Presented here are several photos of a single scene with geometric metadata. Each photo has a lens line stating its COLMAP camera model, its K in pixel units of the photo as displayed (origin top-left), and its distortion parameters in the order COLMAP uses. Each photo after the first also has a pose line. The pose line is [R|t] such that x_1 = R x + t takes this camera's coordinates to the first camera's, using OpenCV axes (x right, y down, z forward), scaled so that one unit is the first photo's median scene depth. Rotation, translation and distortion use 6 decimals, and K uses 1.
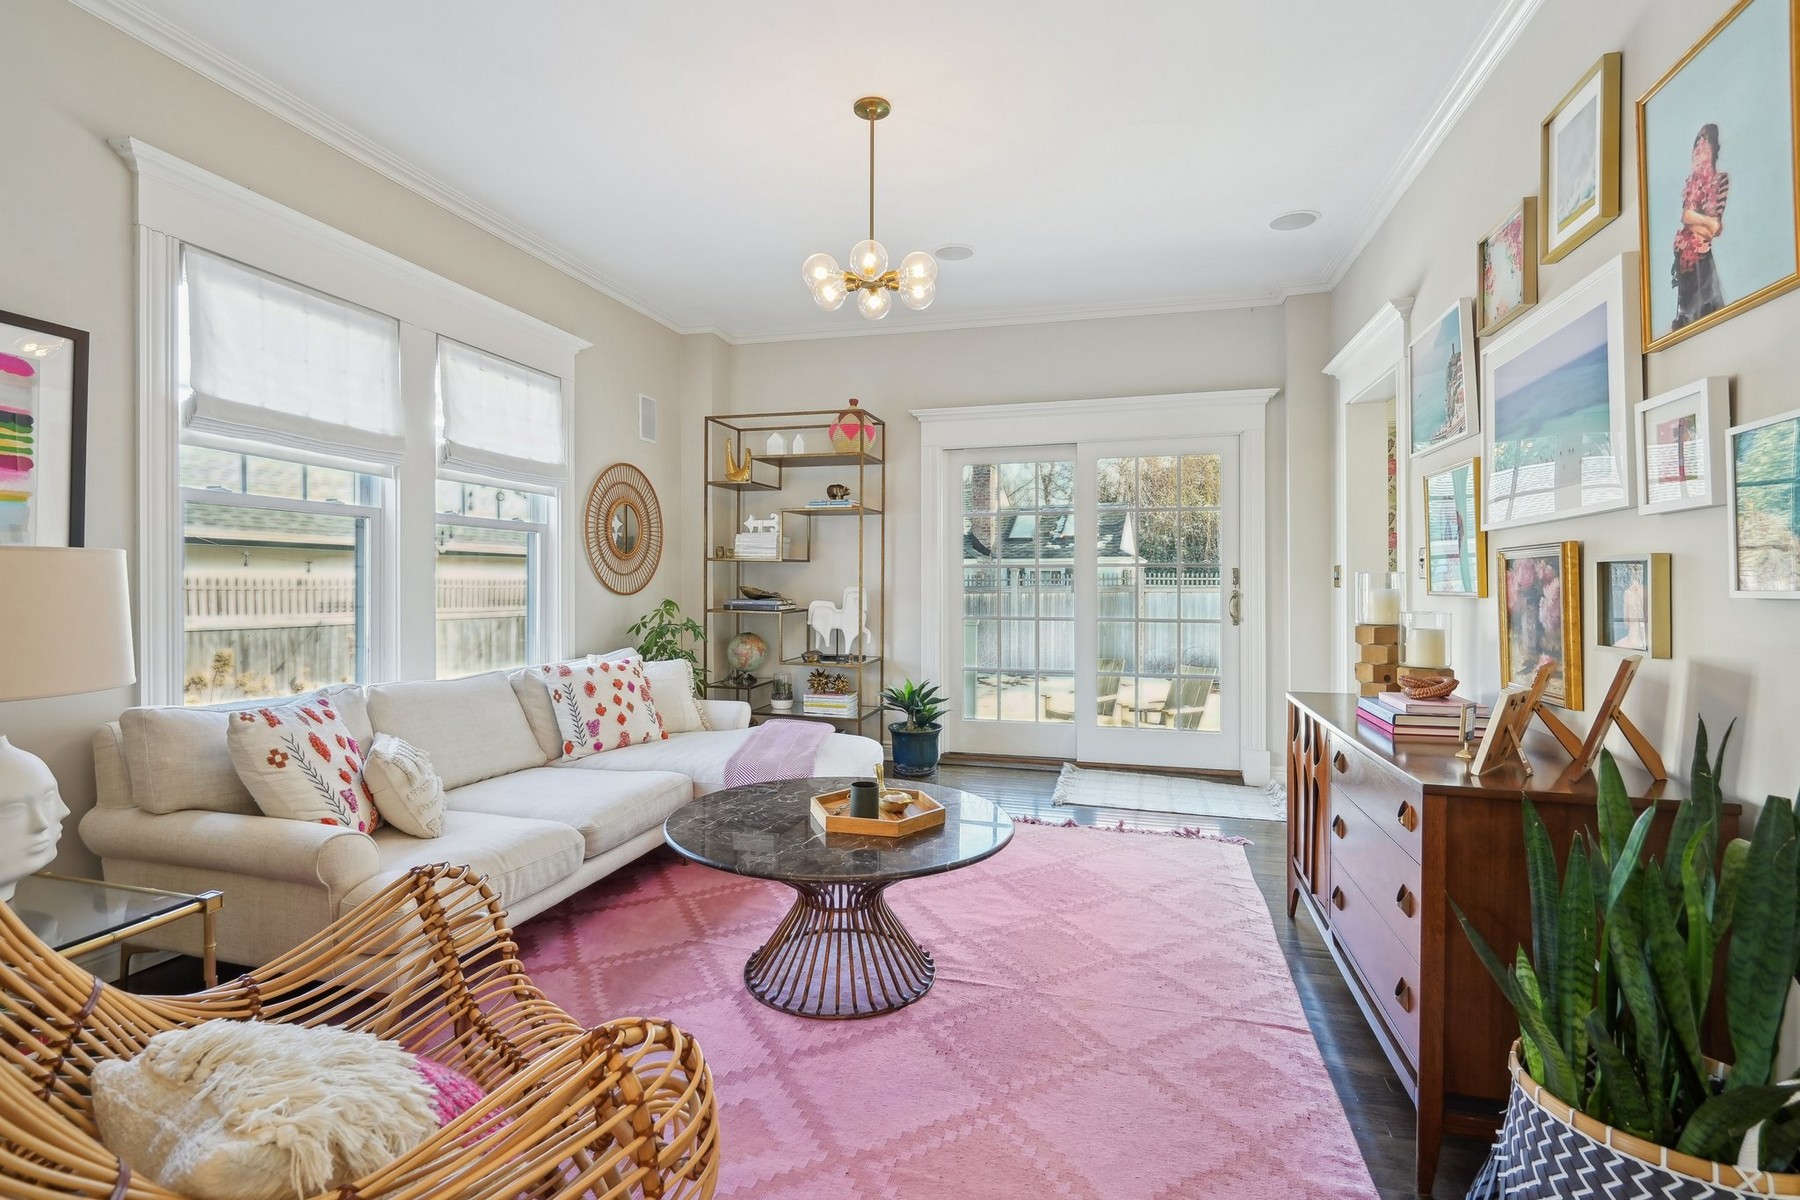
lens RADIAL K [[821.2, 0, 889.4], [0, 821.2, 592.1], [0, 0, 1]] dist [-0.003179, -0.000507]
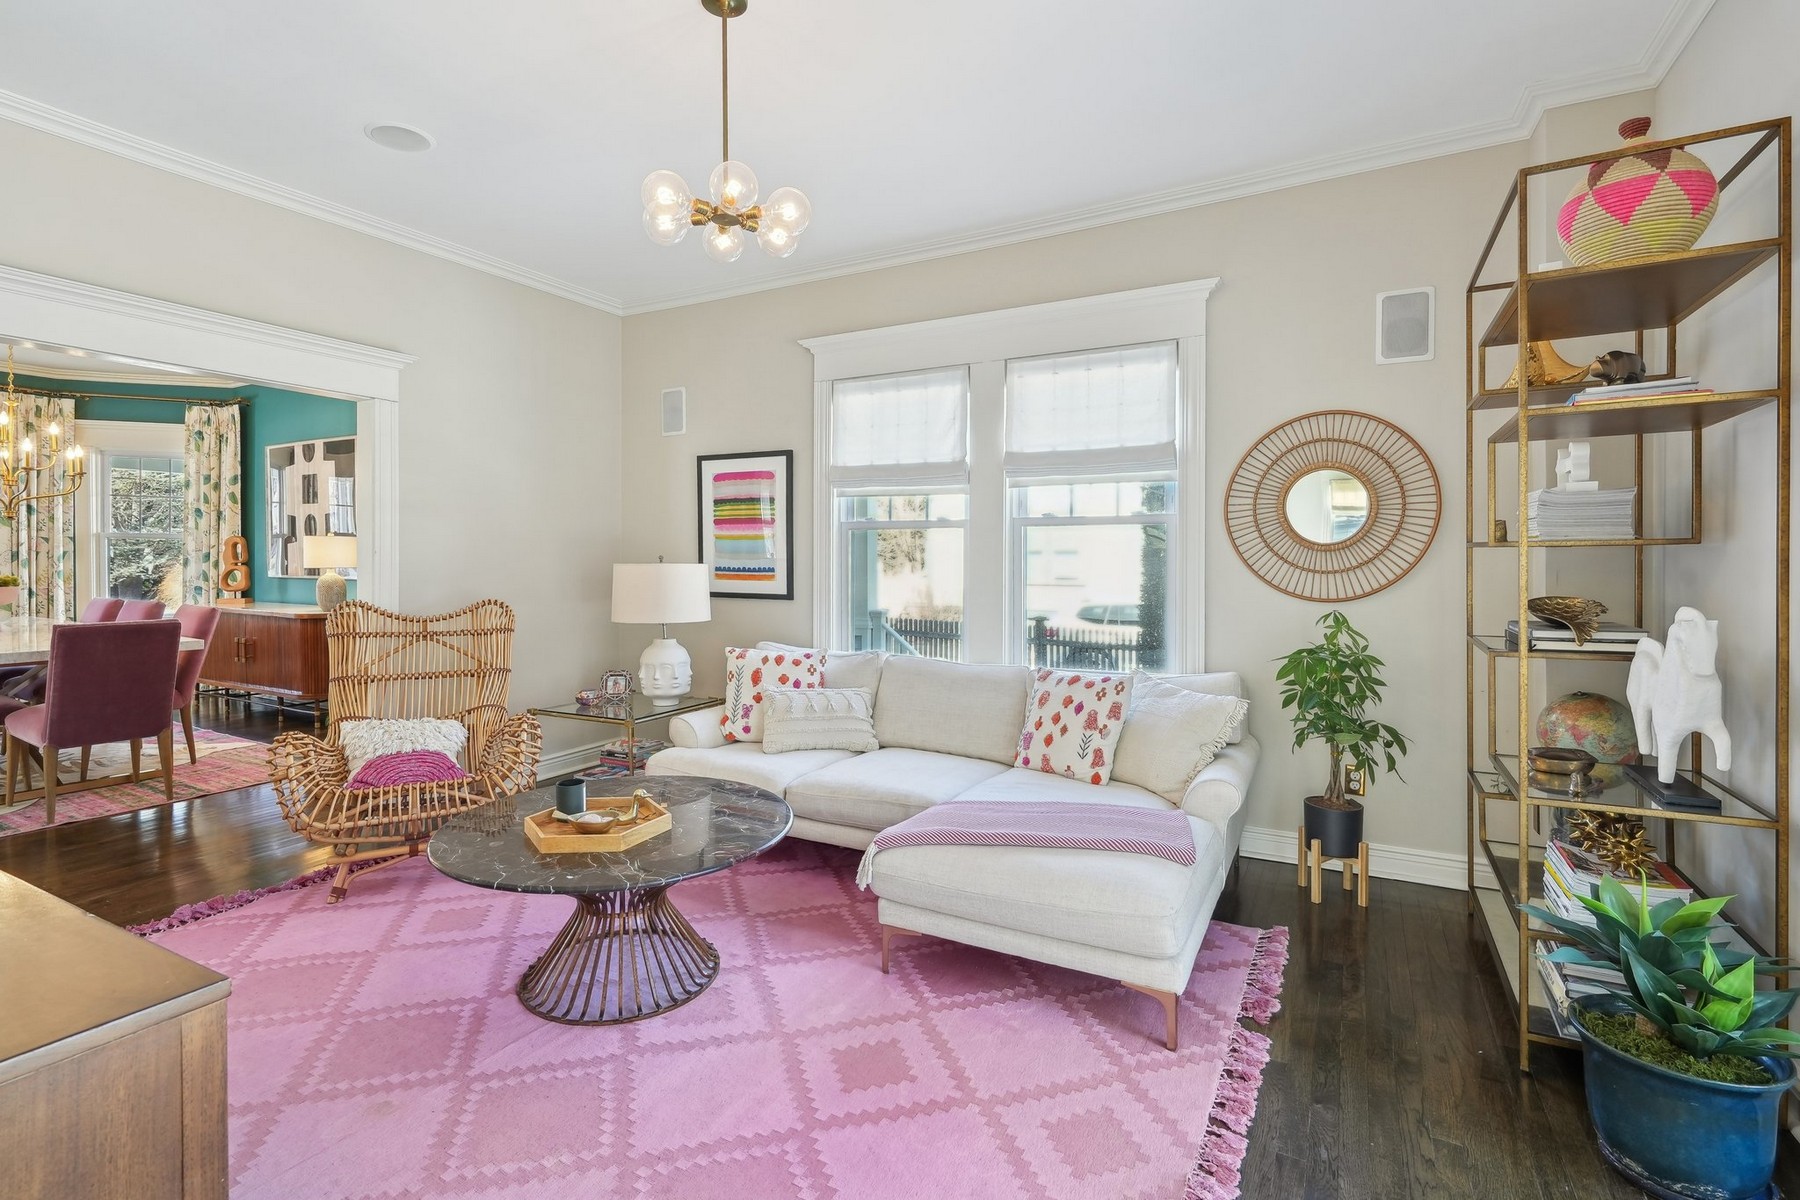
lens RADIAL K [[842.6, 0, 886.3], [0, 842.6, 578.4], [0, 0, 1]] dist [-0.005950, 0.005610]
pose [[-0.220597, 0.013659, -0.975270, 0.744424], [-0.015827, 0.999720, 0.017581, -0.037964], [0.975237, 0.019314, -0.220319, 1.317741]]
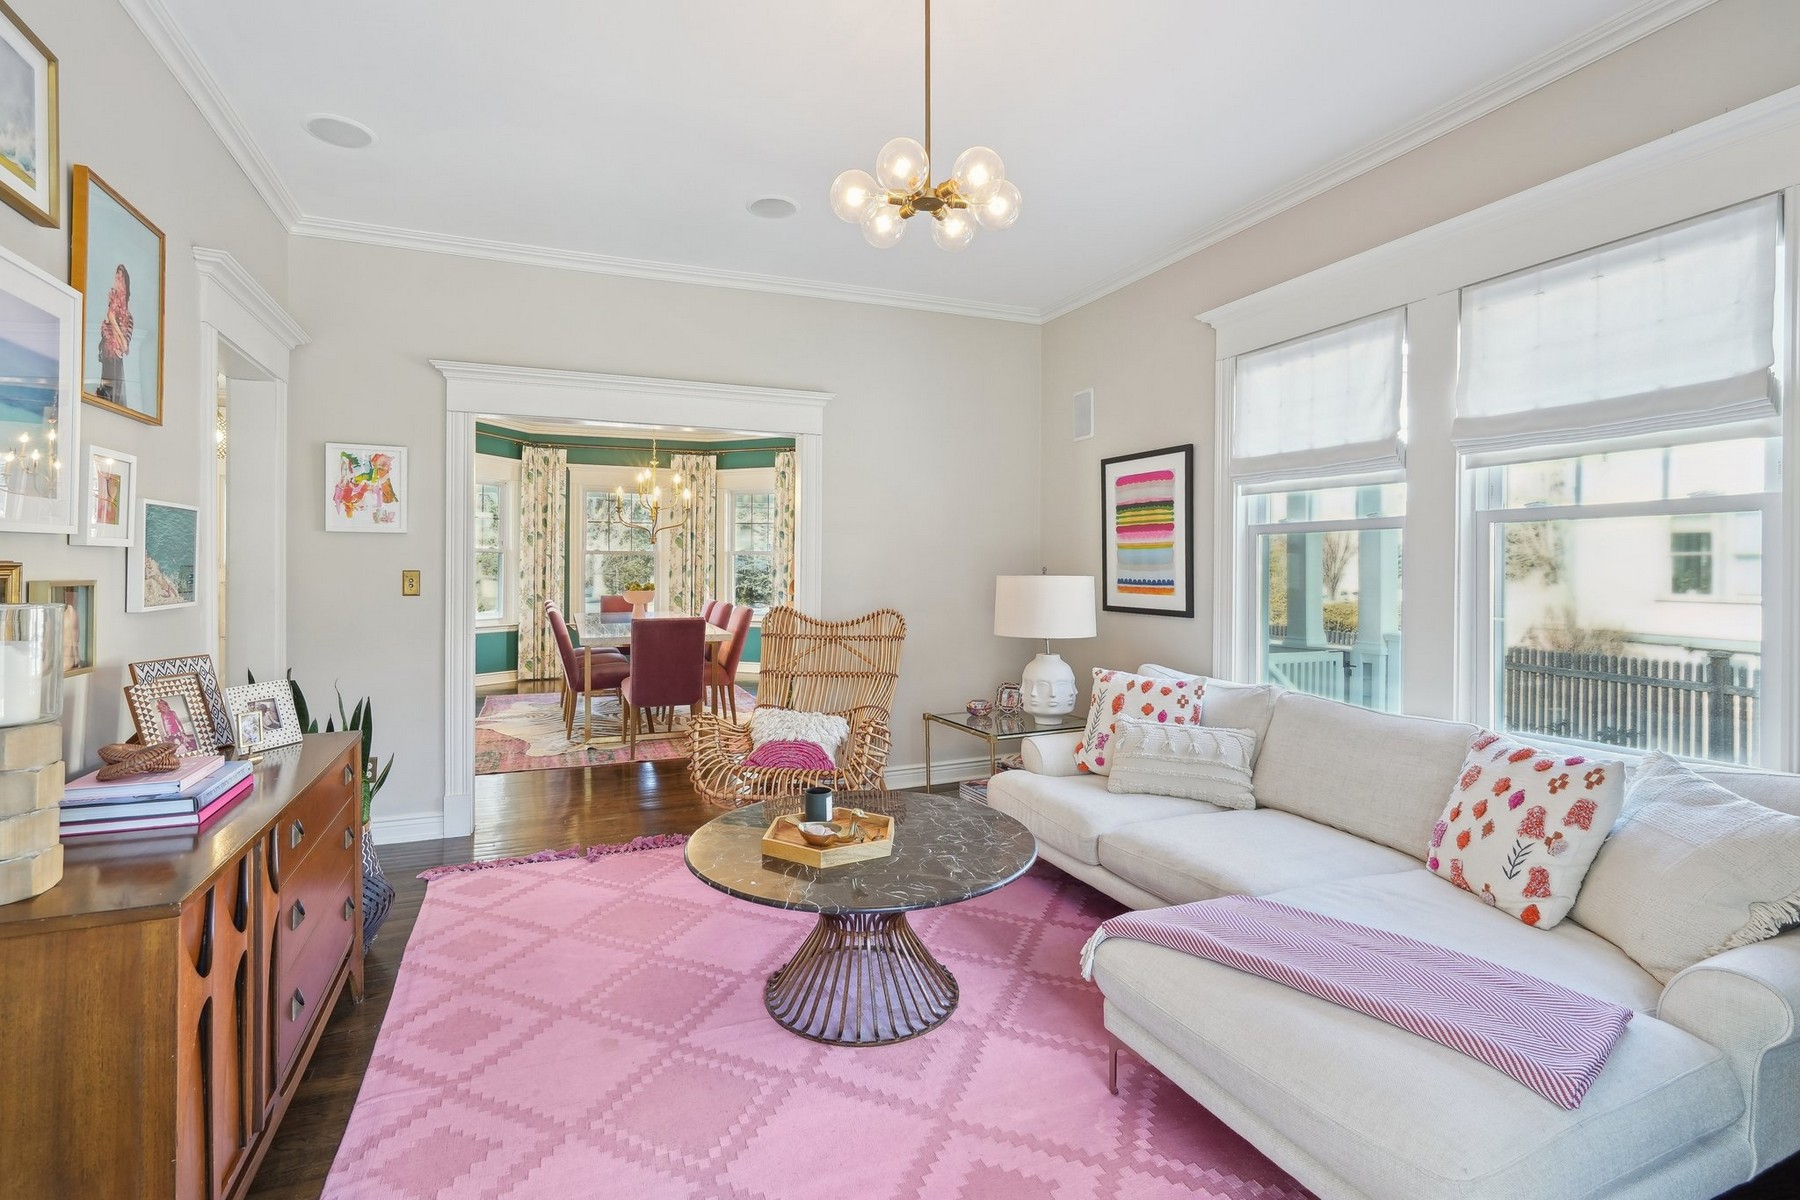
lens RADIAL K [[842.6, 0, 886.3], [0, 842.6, 578.4], [0, 0, 1]] dist [-0.005950, 0.005610]
pose [[-0.777553, 0.001234, -0.628816, 0.478386], [-0.012015, 0.999786, 0.016820, -0.047605], [0.628702, 0.020634, -0.777372, 1.546854]]
